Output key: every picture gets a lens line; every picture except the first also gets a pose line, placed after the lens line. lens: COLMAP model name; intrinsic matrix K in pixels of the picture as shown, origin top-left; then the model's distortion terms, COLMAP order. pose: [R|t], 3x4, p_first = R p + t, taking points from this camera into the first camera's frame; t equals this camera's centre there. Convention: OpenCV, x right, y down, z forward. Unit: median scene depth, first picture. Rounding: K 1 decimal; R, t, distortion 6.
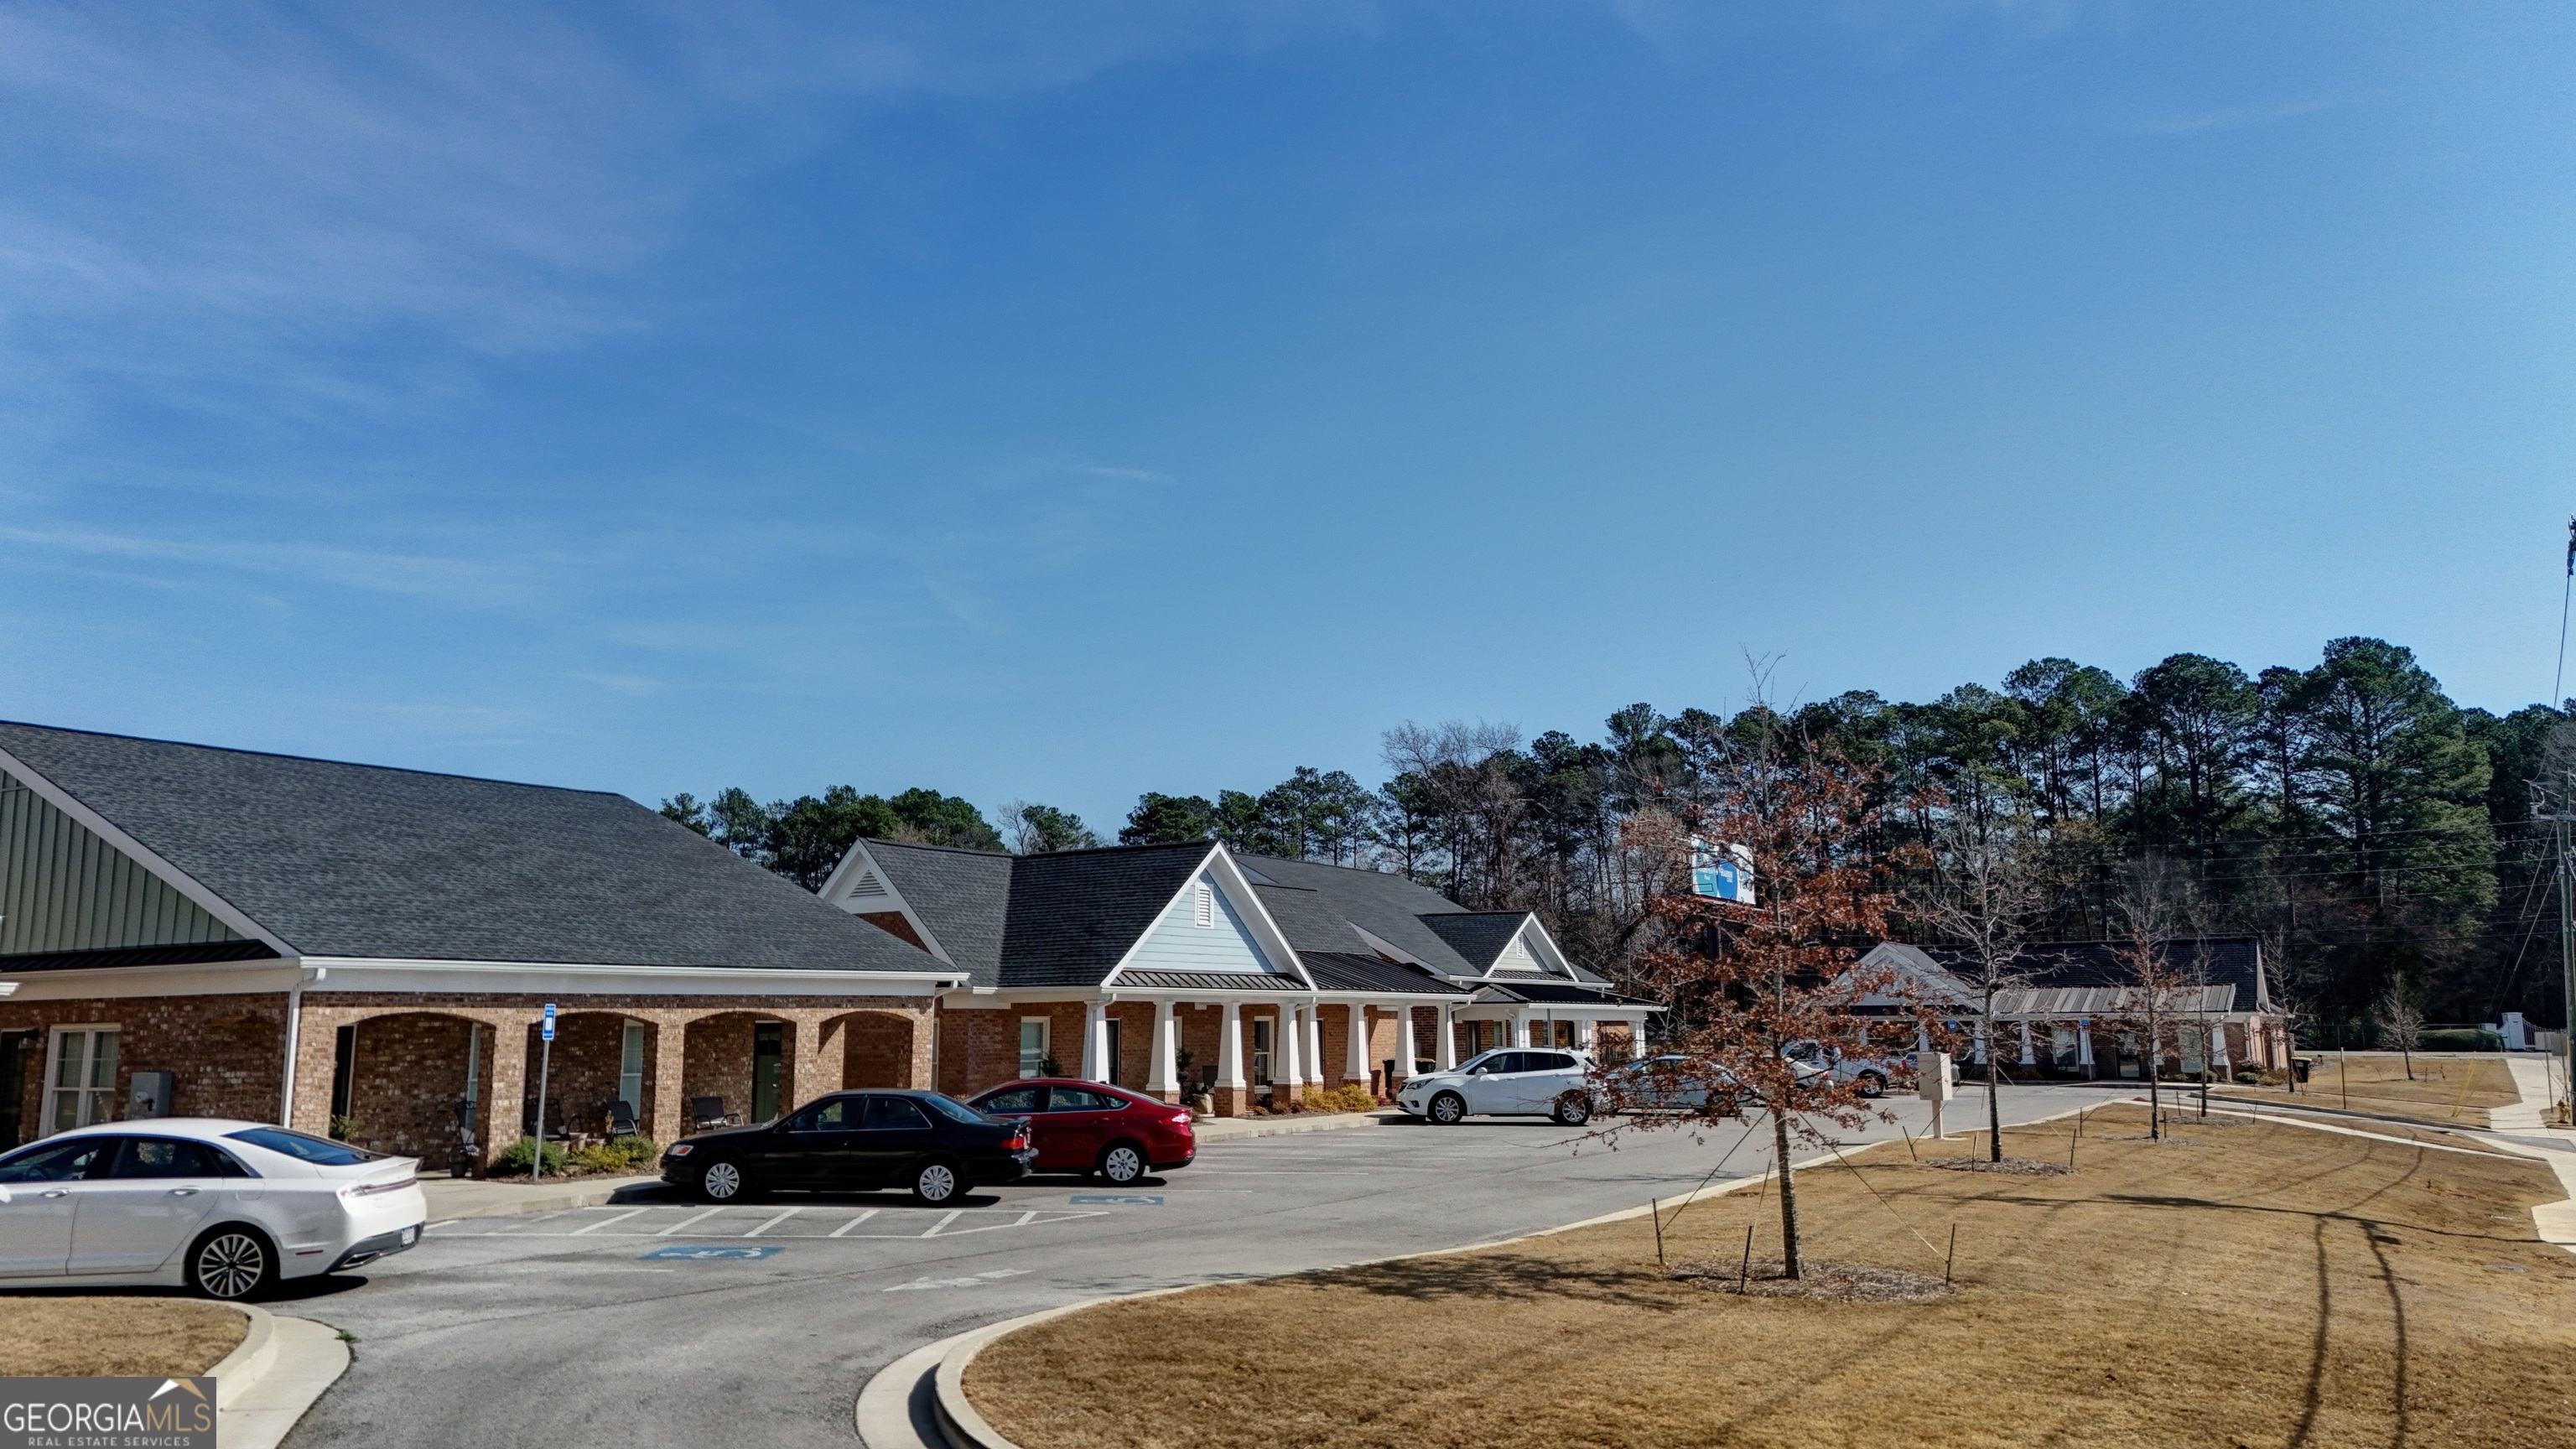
lens RADIAL K [[1915.1, 0, 1294.8], [0, 1915.1, 723.7], [0, 0, 1]] dist [0.078135, -0.056079]
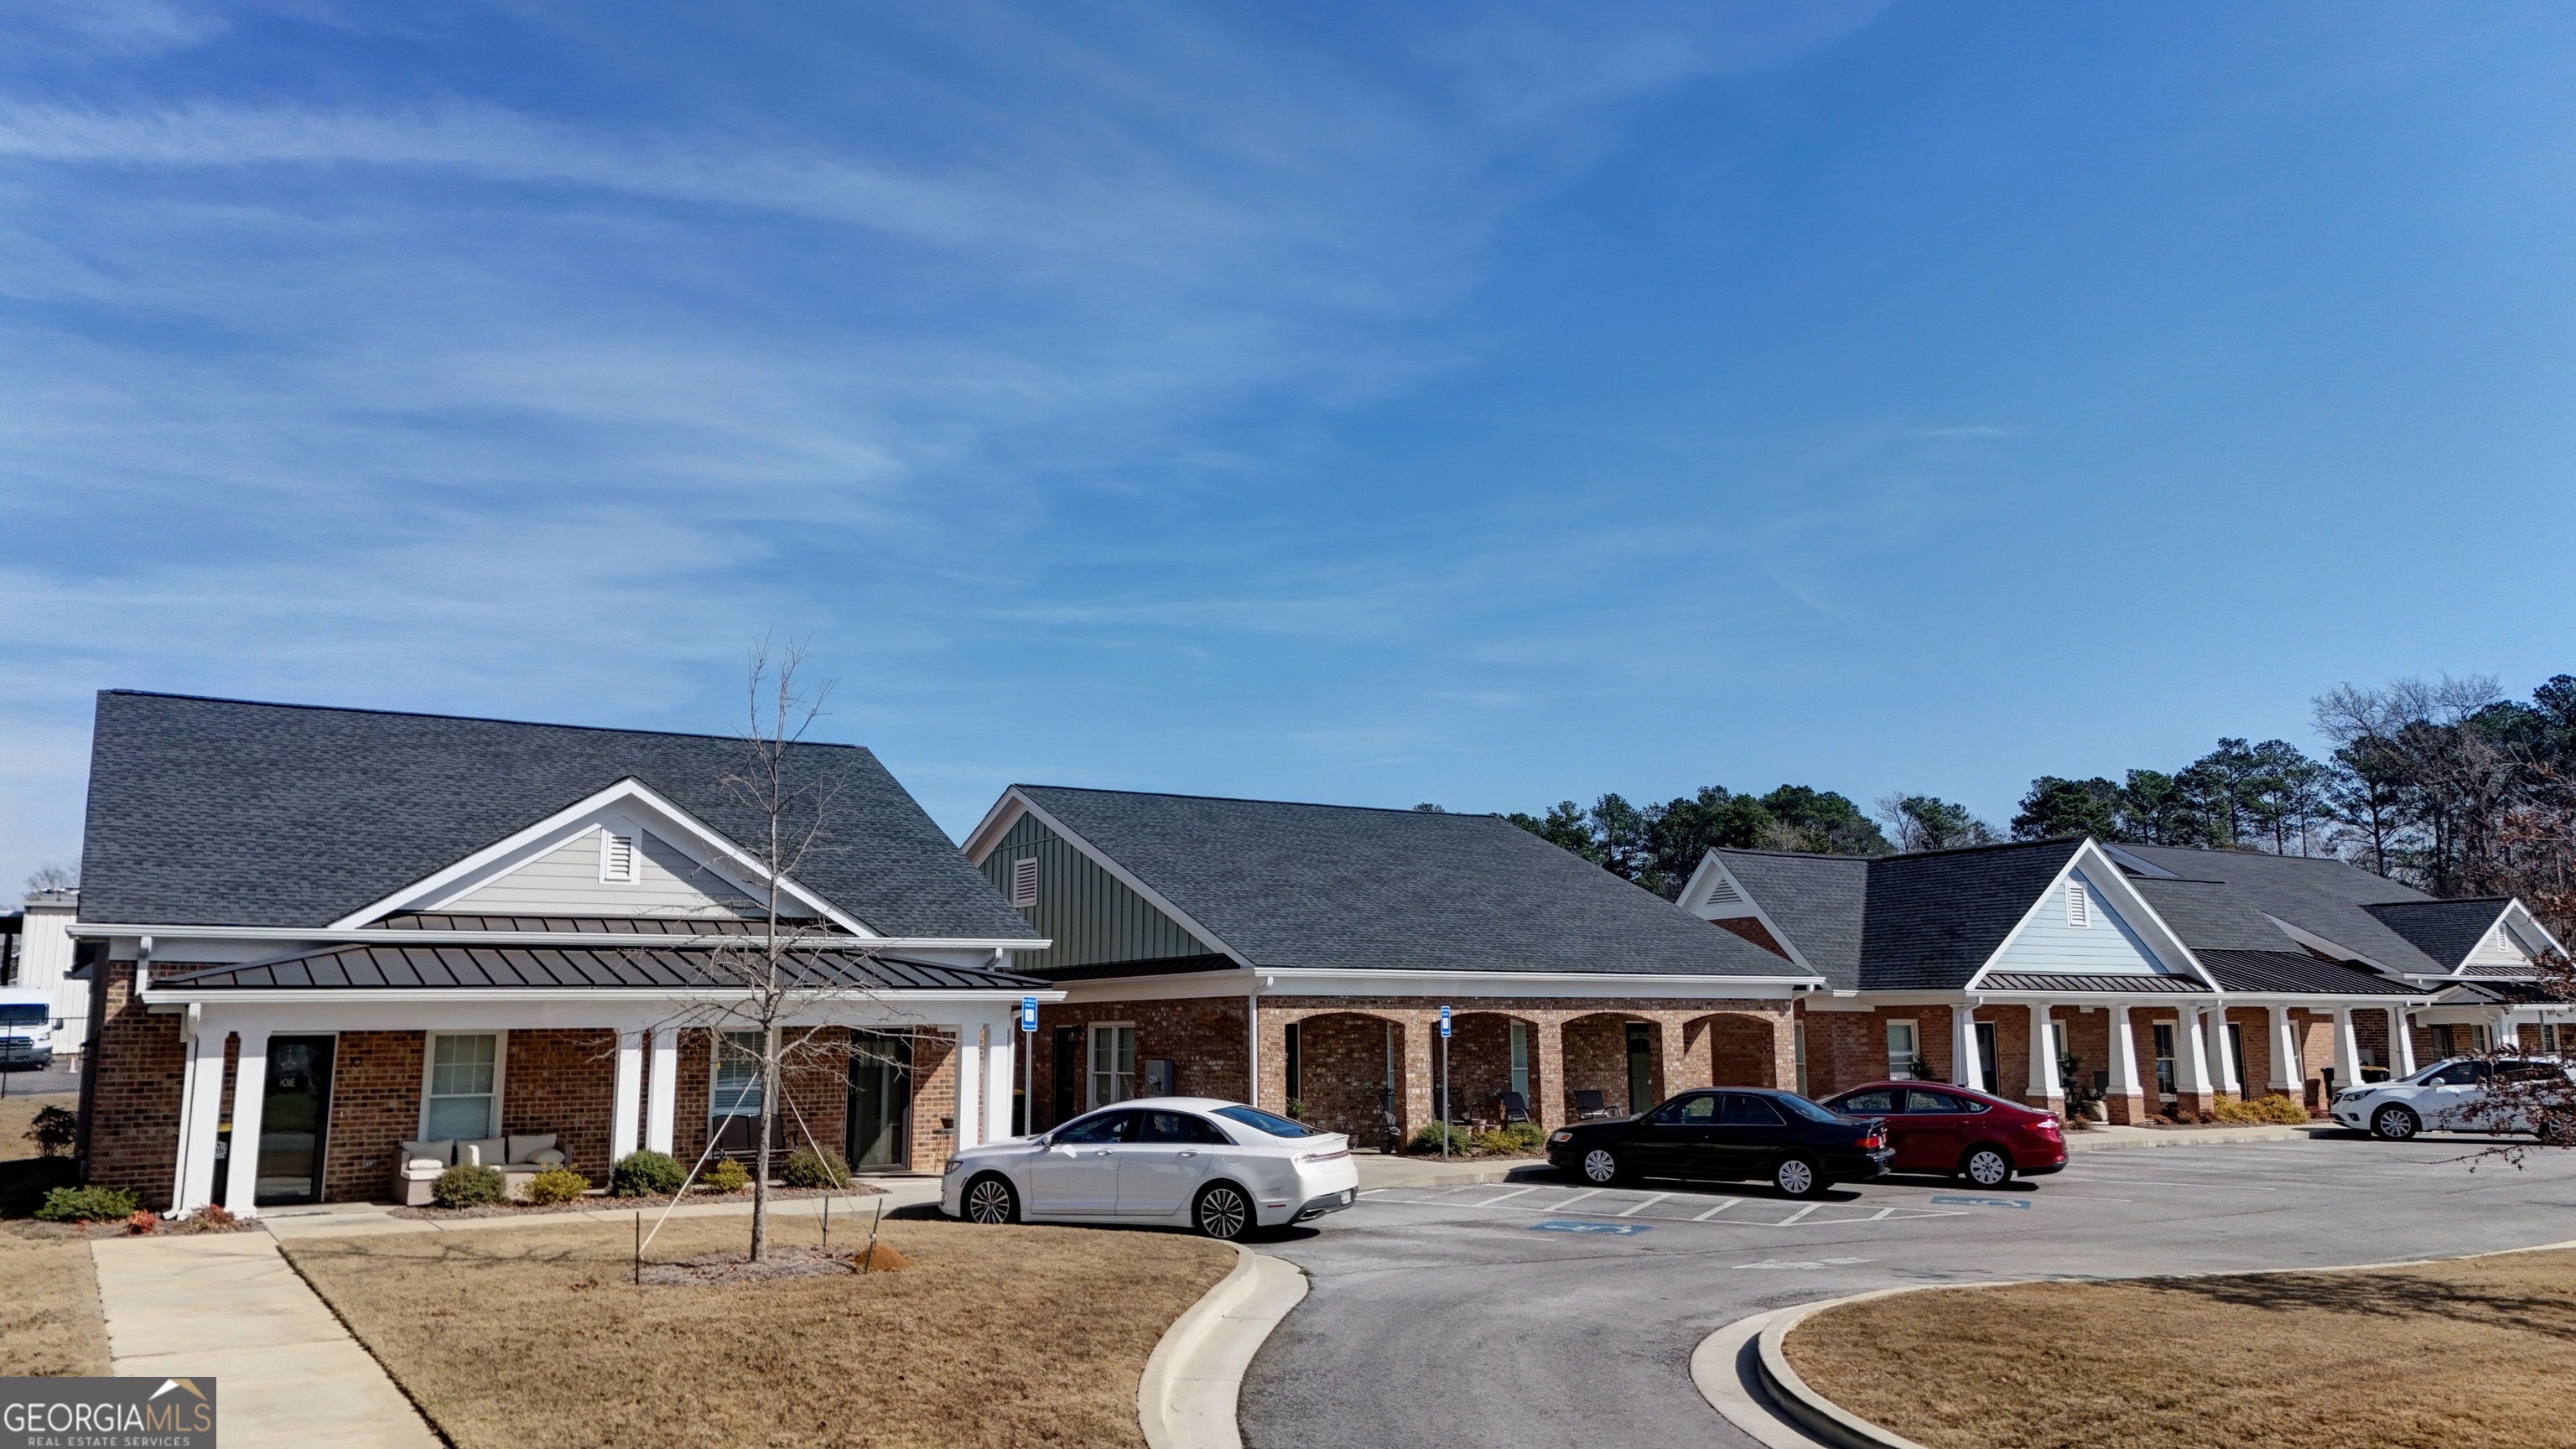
lens RADIAL K [[1915.1, 0, 1276.6], [0, 1915.1, 719.9], [0, 0, 1]] dist [0.078135, -0.056079]
pose [[0.895685, -0.070951, -0.438993, 0.038959], [0.070571, 0.997358, -0.017208, -0.012769], [0.439055, -0.015567, 0.898326, -0.068344]]
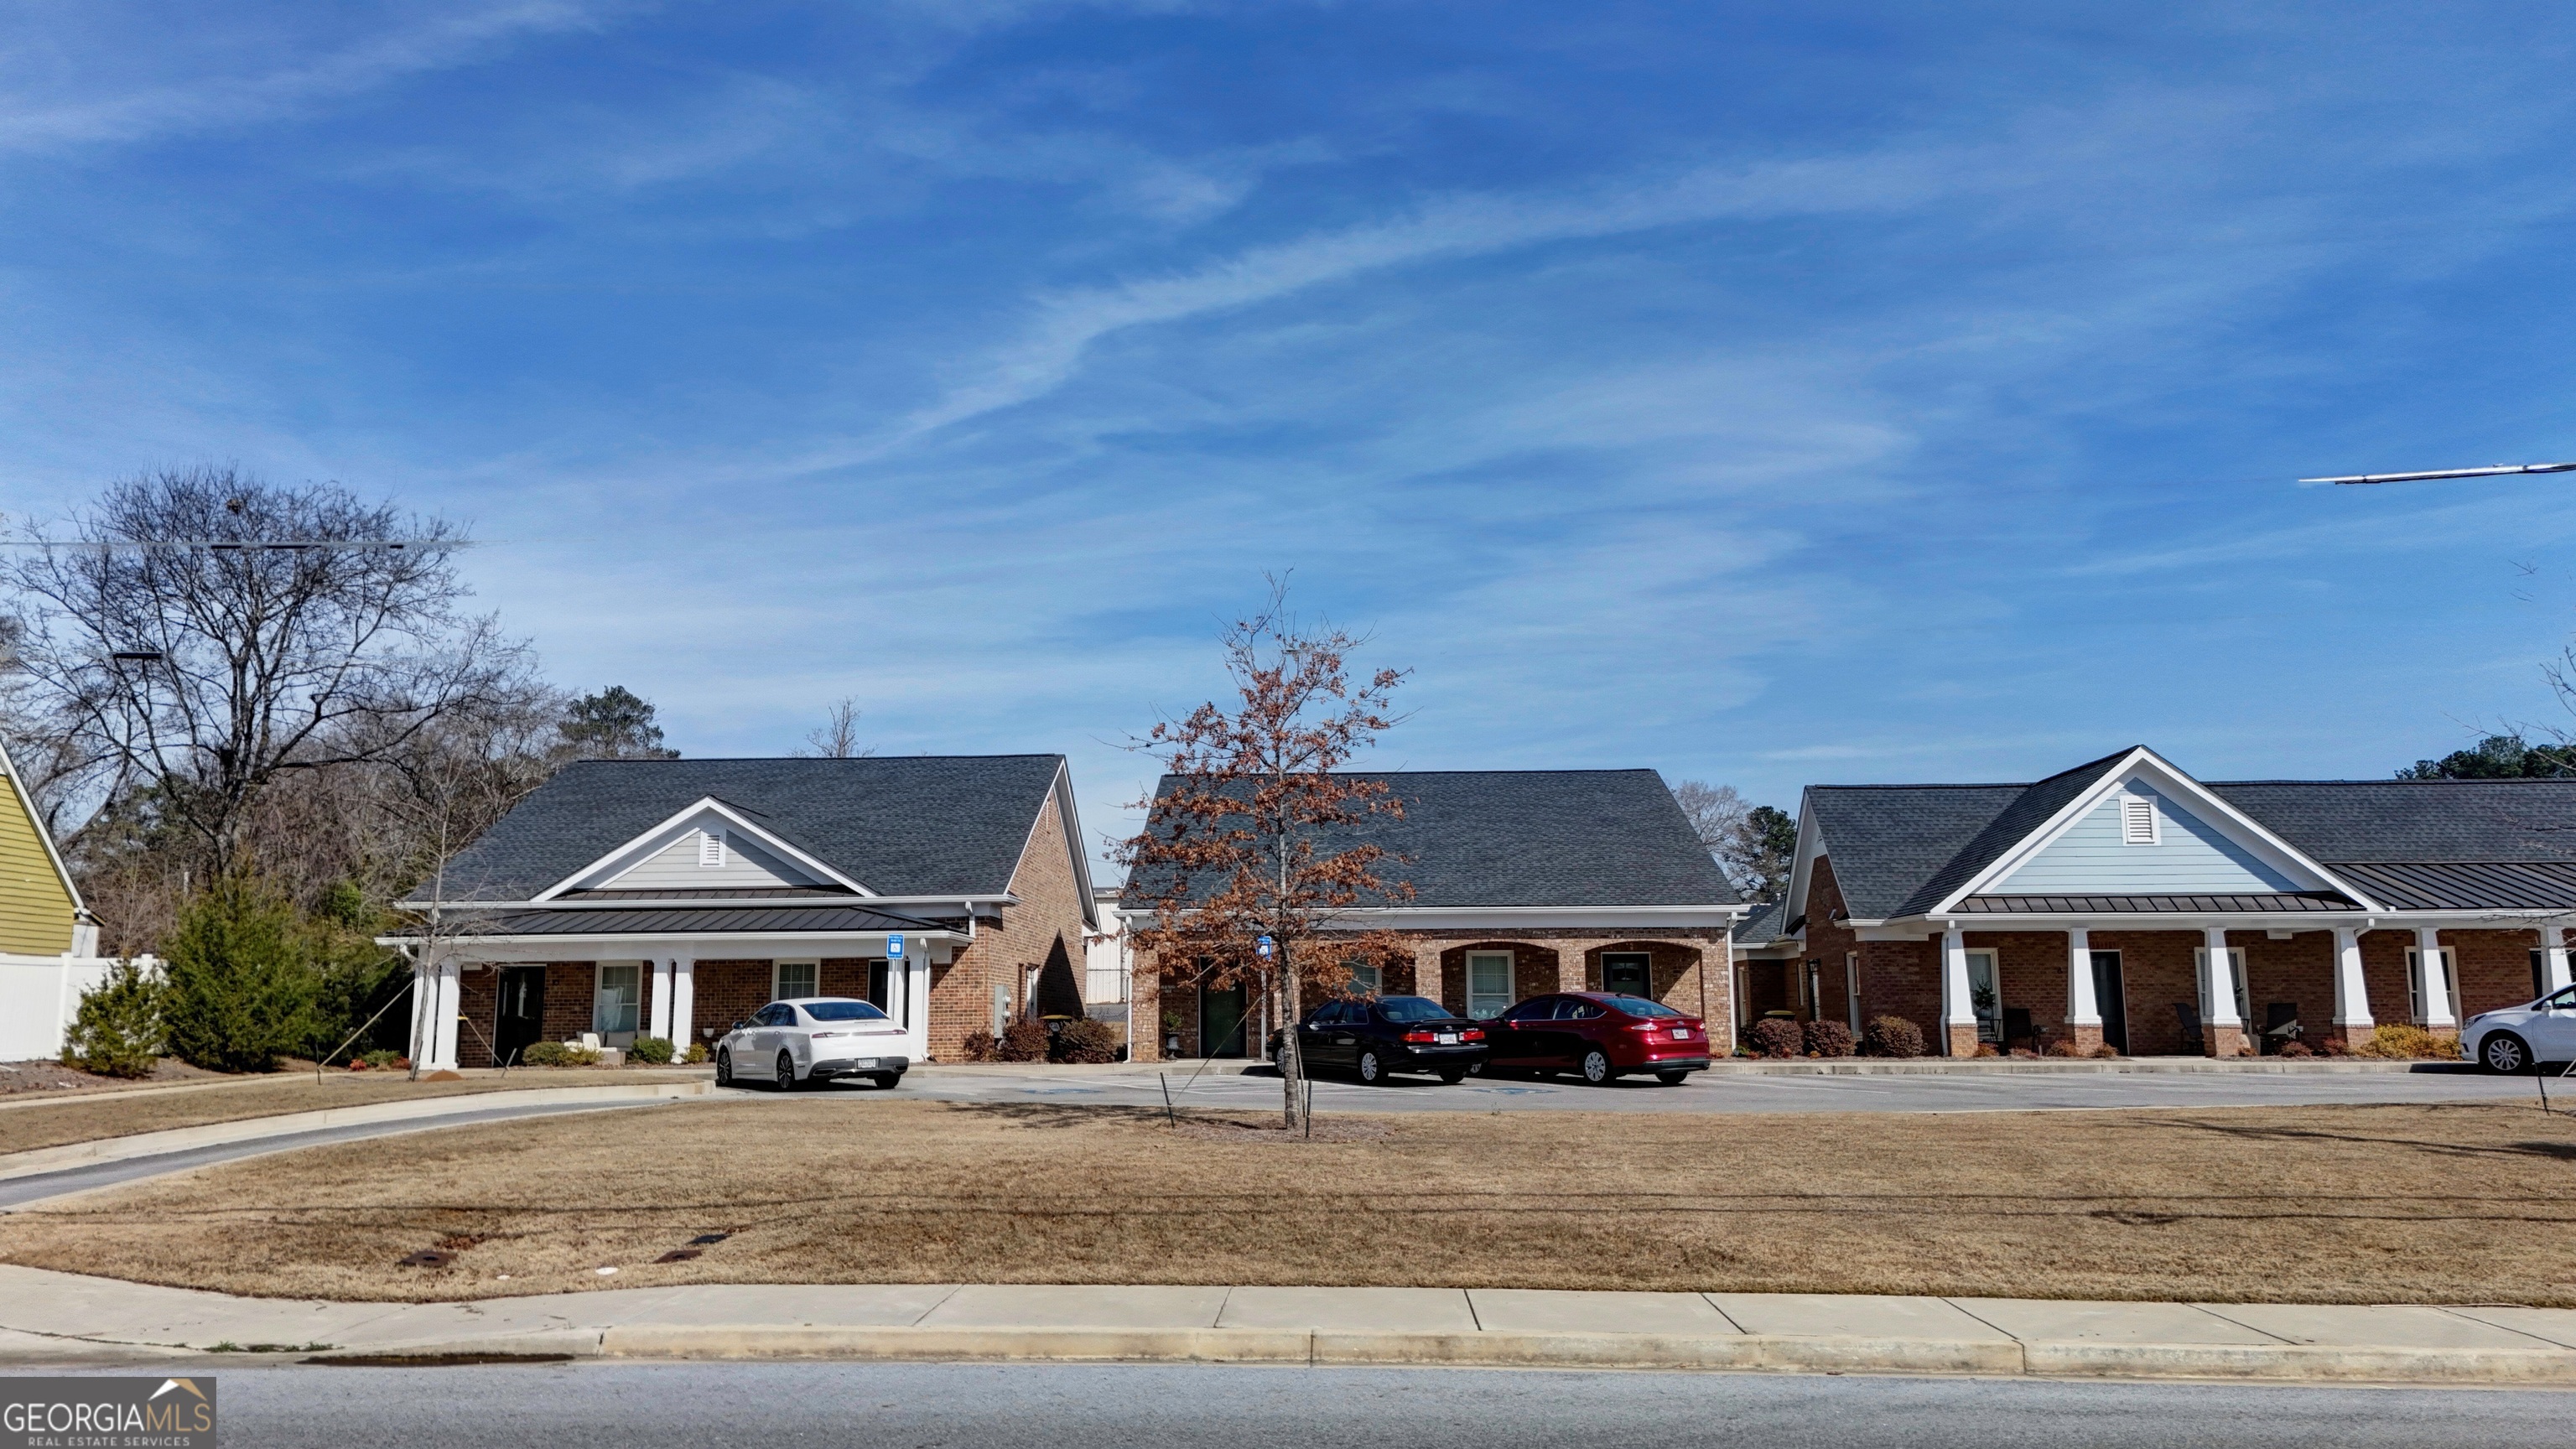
lens RADIAL K [[1915.1, 0, 1297.5], [0, 1915.1, 720.3], [0, 0, 1]] dist [0.078135, -0.056079]
pose [[0.494839, -0.134459, -0.858519, 0.801675], [0.139612, 0.987424, -0.074177, 0.090944], [0.857696, -0.083154, 0.507388, 0.309237]]
